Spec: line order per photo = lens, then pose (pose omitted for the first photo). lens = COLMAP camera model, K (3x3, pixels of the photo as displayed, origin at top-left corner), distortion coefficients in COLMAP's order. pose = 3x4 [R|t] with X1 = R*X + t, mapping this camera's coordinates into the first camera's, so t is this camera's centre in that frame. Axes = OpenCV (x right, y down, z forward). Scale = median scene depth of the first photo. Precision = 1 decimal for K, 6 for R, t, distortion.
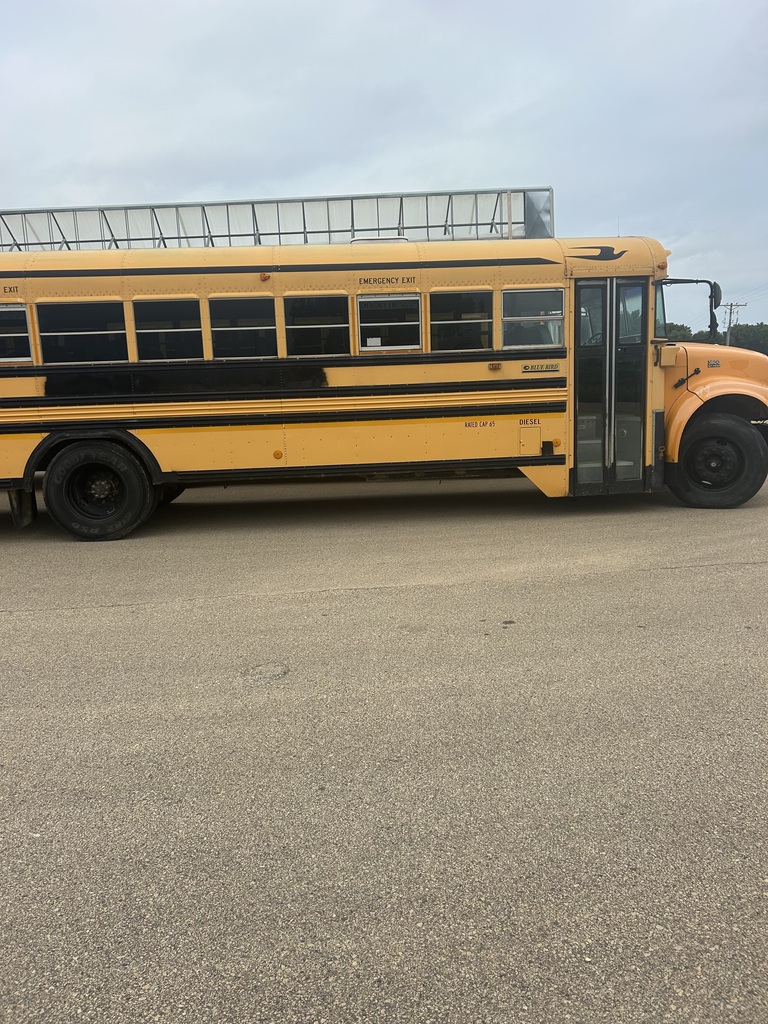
lens RADIAL K [[764.2, 0, 385.1], [0, 764.2, 513.0], [0, 0, 1]] dist [0.022411, -0.012133]
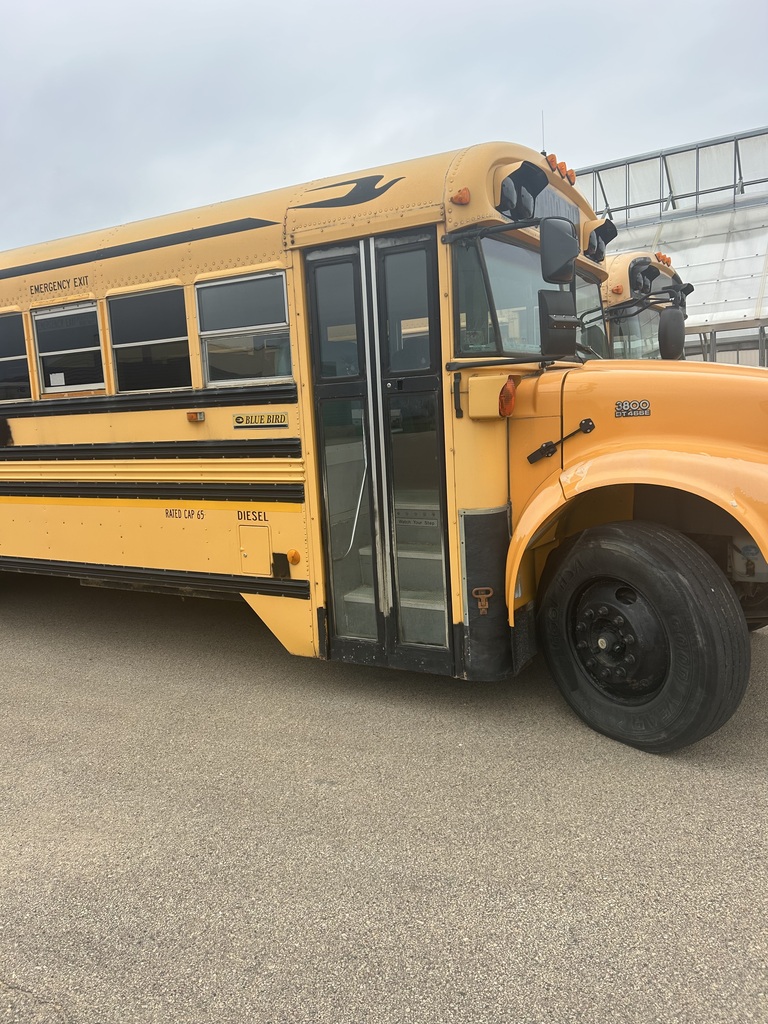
lens RADIAL K [[764.2, 0, 383.7], [0, 764.2, 514.7], [0, 0, 1]] dist [0.022411, -0.012133]
pose [[0.829831, 0.076489, -0.552747, 0.582662], [-0.073368, 0.996917, 0.027806, -0.144257], [0.553170, 0.017479, 0.832885, 0.596972]]
